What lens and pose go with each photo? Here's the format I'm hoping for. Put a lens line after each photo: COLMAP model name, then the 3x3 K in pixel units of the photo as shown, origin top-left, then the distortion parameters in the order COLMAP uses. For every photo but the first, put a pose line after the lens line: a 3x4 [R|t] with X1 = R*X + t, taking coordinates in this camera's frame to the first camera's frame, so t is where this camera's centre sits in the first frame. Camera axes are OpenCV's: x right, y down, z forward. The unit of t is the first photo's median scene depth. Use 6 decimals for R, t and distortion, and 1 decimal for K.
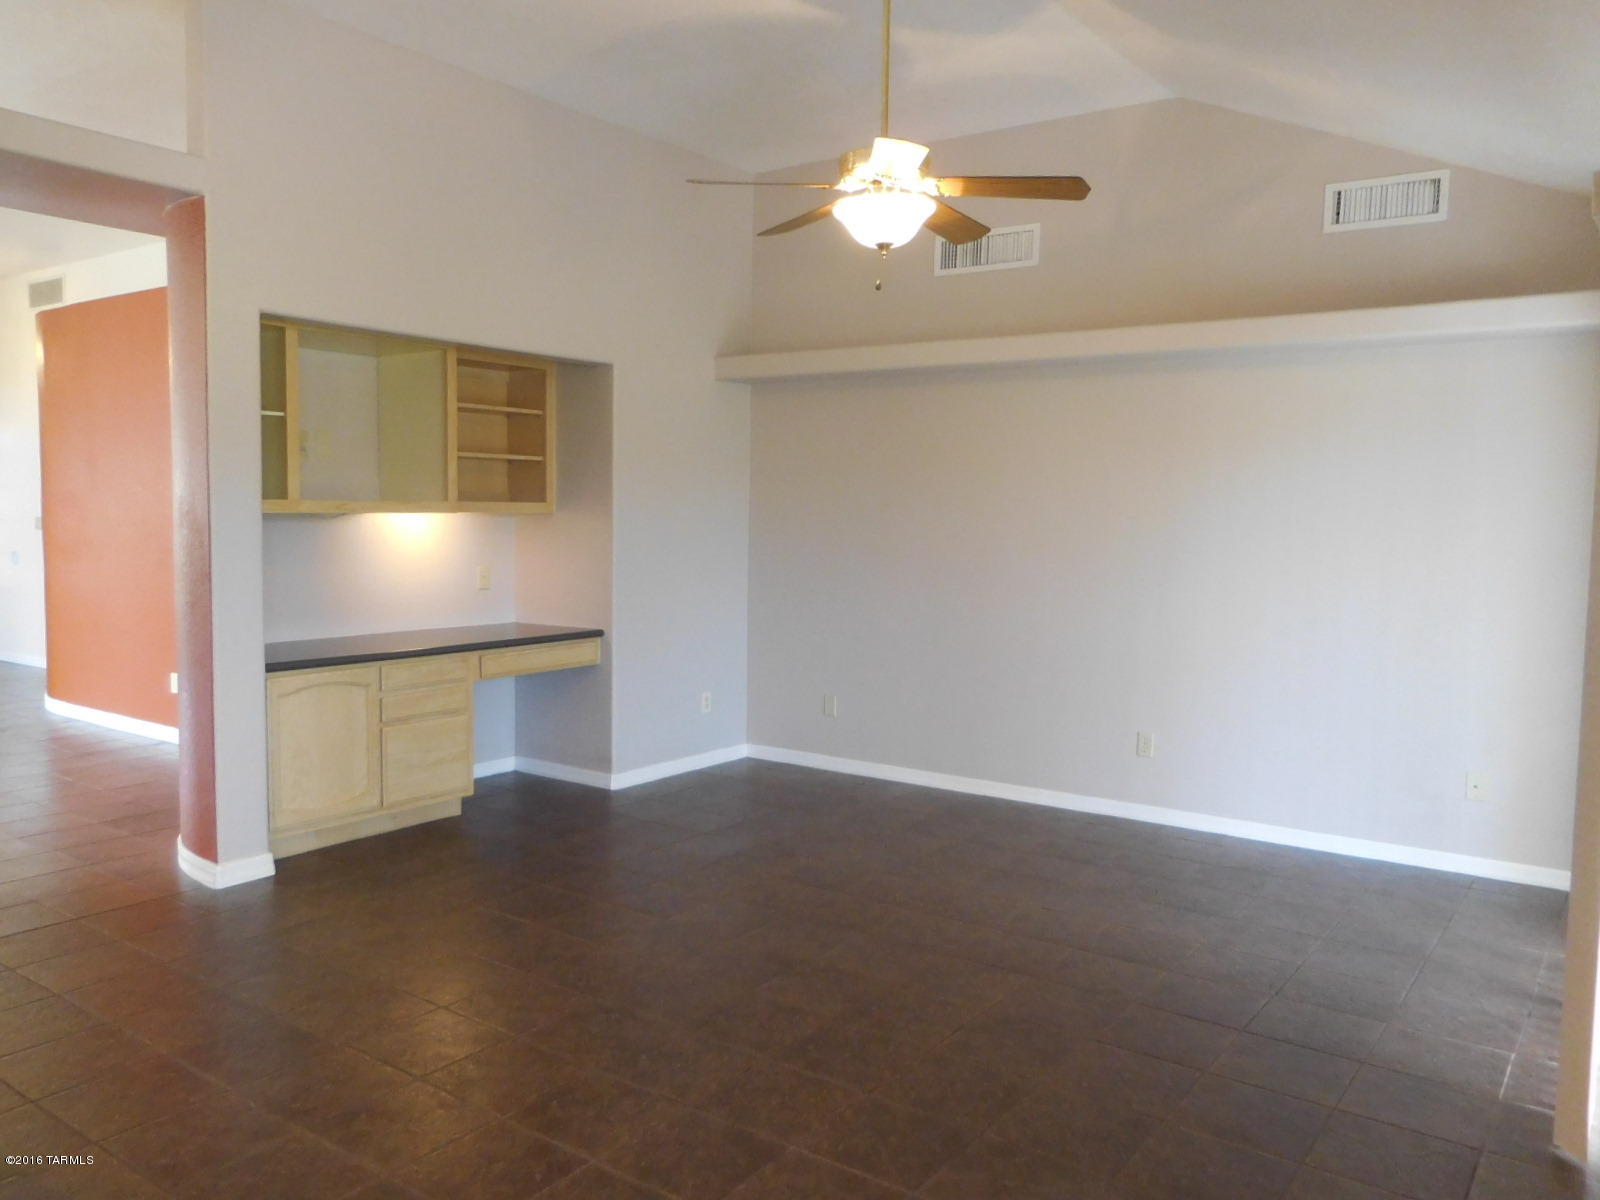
lens RADIAL K [[1226.8, 0, 800.0], [0, 1226.8, 600.0], [0, 0, 1]] dist [0.011665, -0.002205]
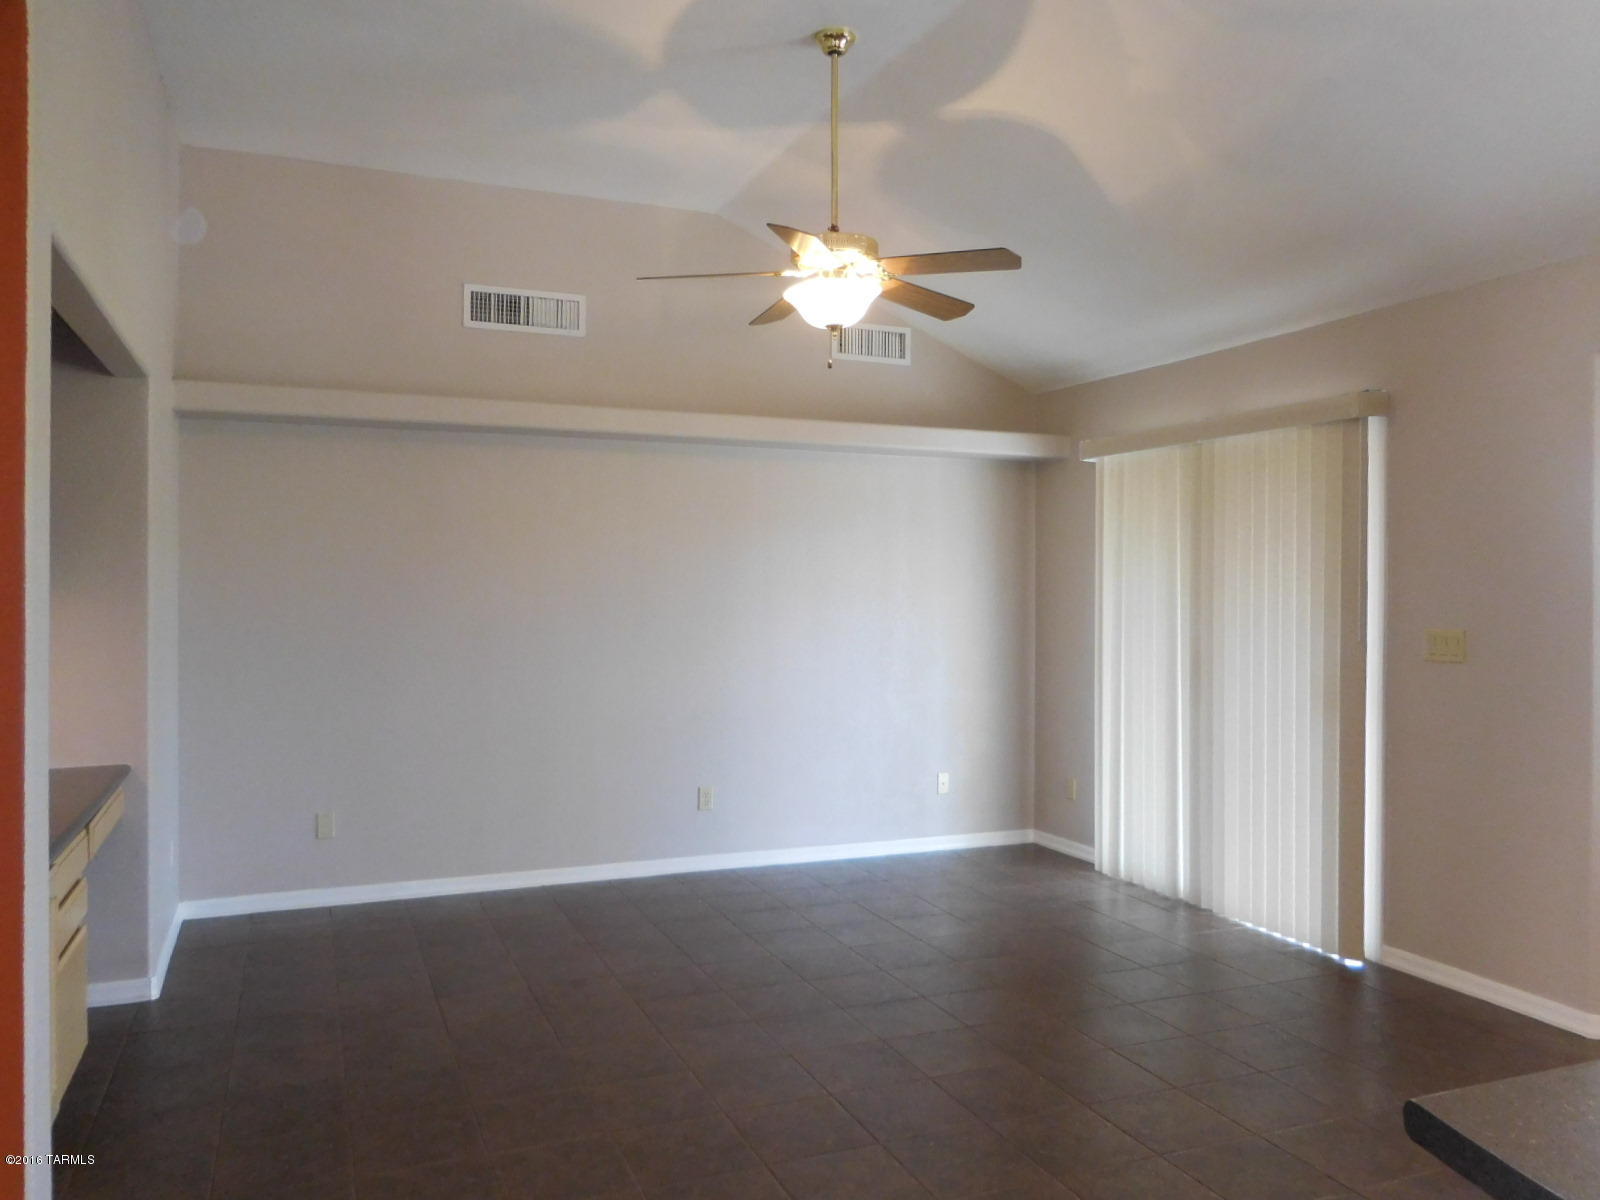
lens RADIAL K [[1209.6, 0, 793.1], [0, 1209.6, 589.0], [0, 0, 1]] dist [0.001189, 0.002234]
pose [[0.532902, -0.014253, 0.846057, -0.645360], [0.064719, 0.997616, -0.023959, -0.039804], [-0.843698, 0.067524, 0.532554, 0.407703]]
